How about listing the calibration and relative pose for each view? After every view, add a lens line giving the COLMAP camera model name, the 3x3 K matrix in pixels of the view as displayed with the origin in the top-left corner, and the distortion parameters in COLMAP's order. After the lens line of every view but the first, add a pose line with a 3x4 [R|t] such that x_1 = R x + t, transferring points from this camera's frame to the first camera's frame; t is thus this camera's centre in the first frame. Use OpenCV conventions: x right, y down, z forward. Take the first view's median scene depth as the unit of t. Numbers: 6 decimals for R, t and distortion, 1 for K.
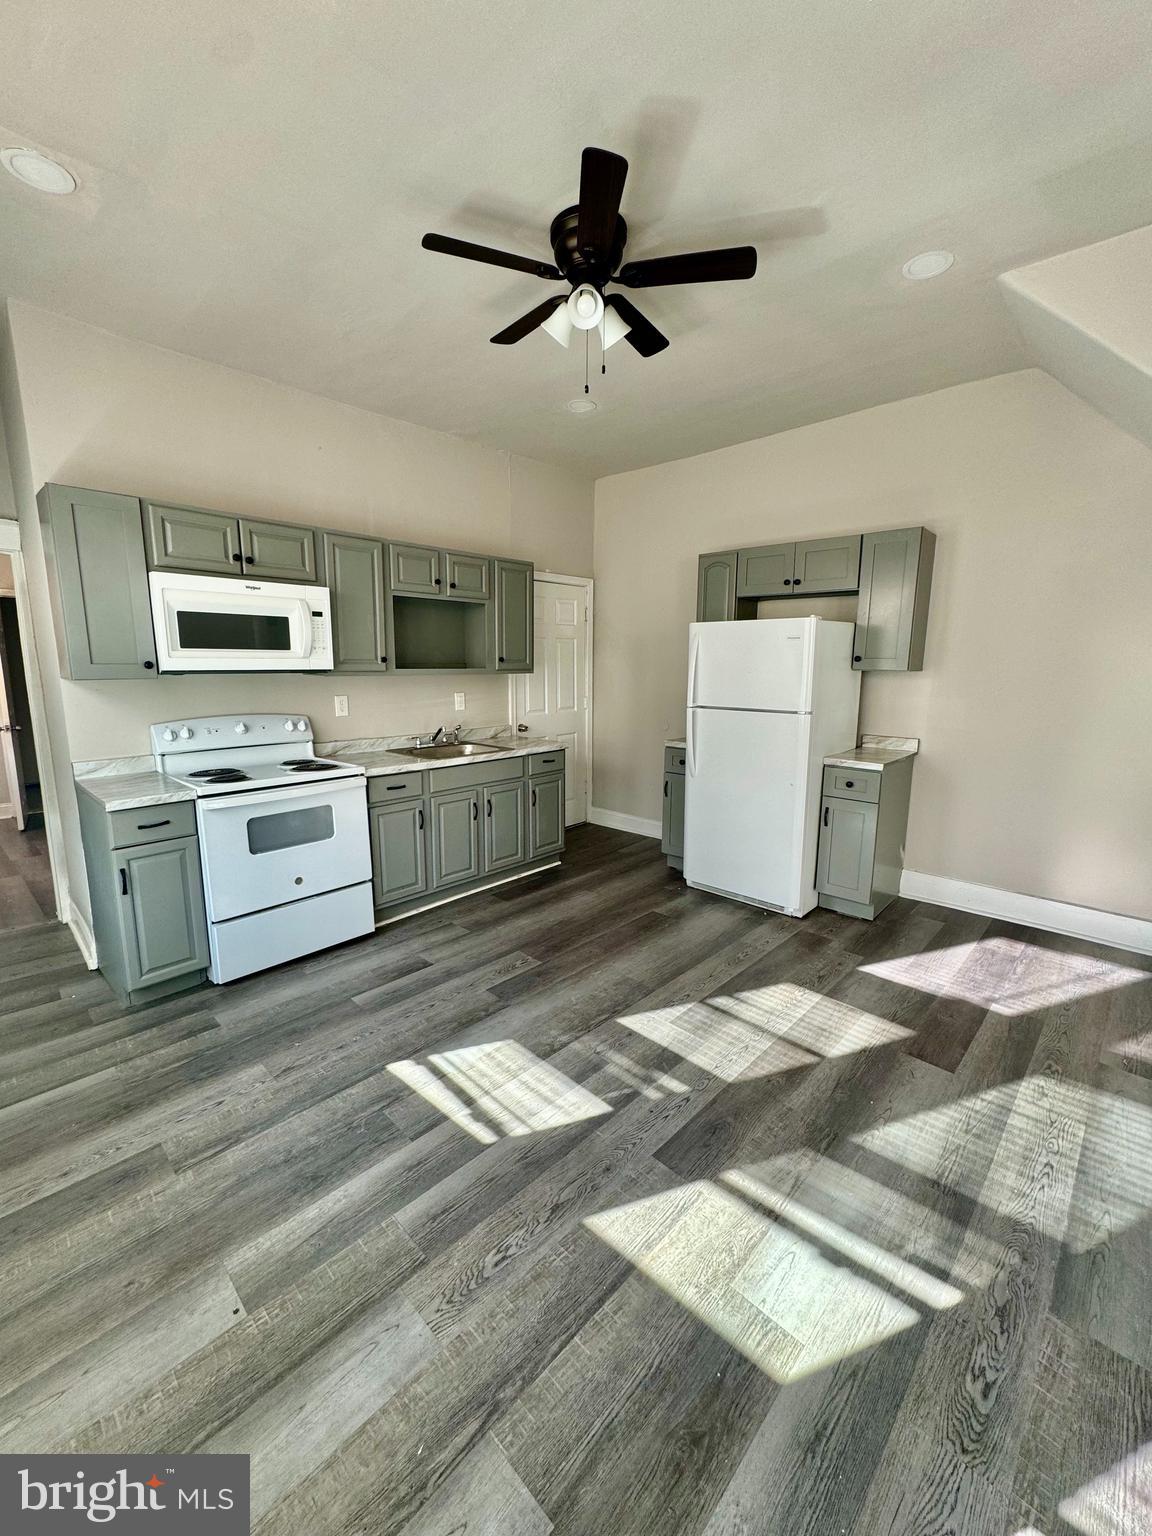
lens RADIAL K [[610.0, 0, 579.4], [0, 610.0, 765.6], [0, 0, 1]] dist [0.000741, 0.000286]
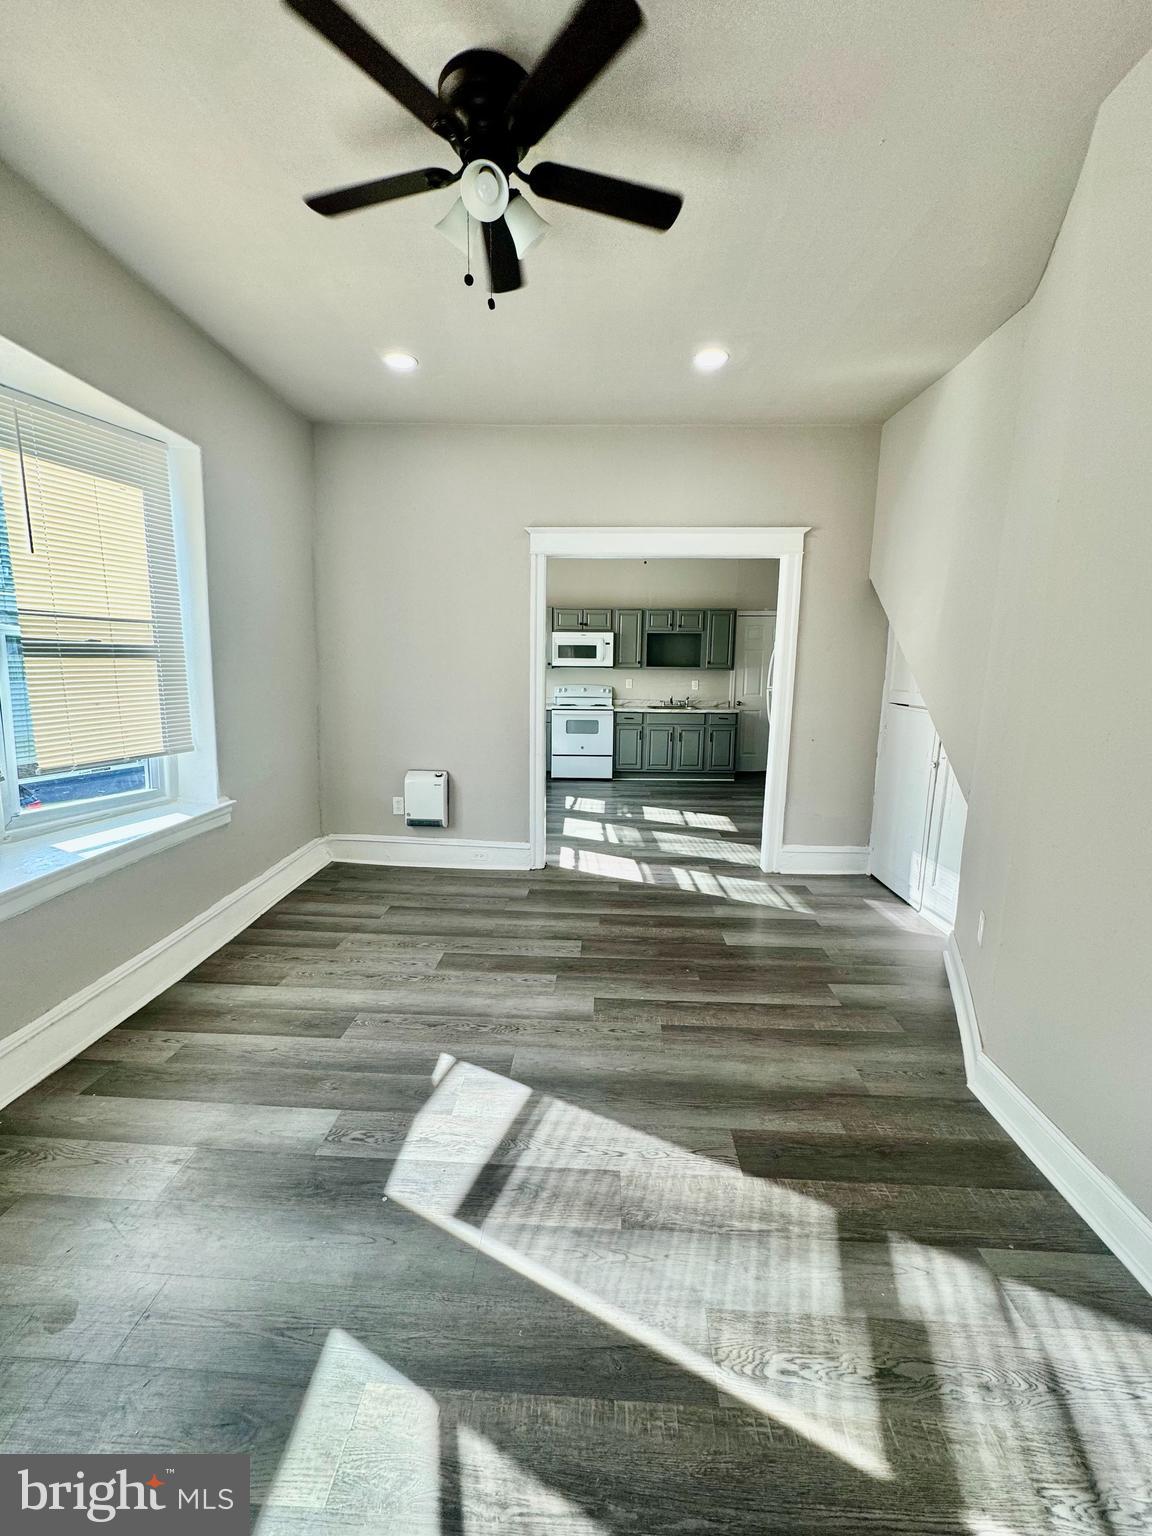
lens RADIAL K [[610.0, 0, 579.4], [0, 610.0, 765.6], [0, 0, 1]] dist [0.000741, 0.000286]
pose [[0.661115, 0.124153, -0.739941, 1.248999], [-0.132561, 0.990028, 0.047674, 0.123296], [0.738481, 0.066569, 0.670980, -0.634652]]
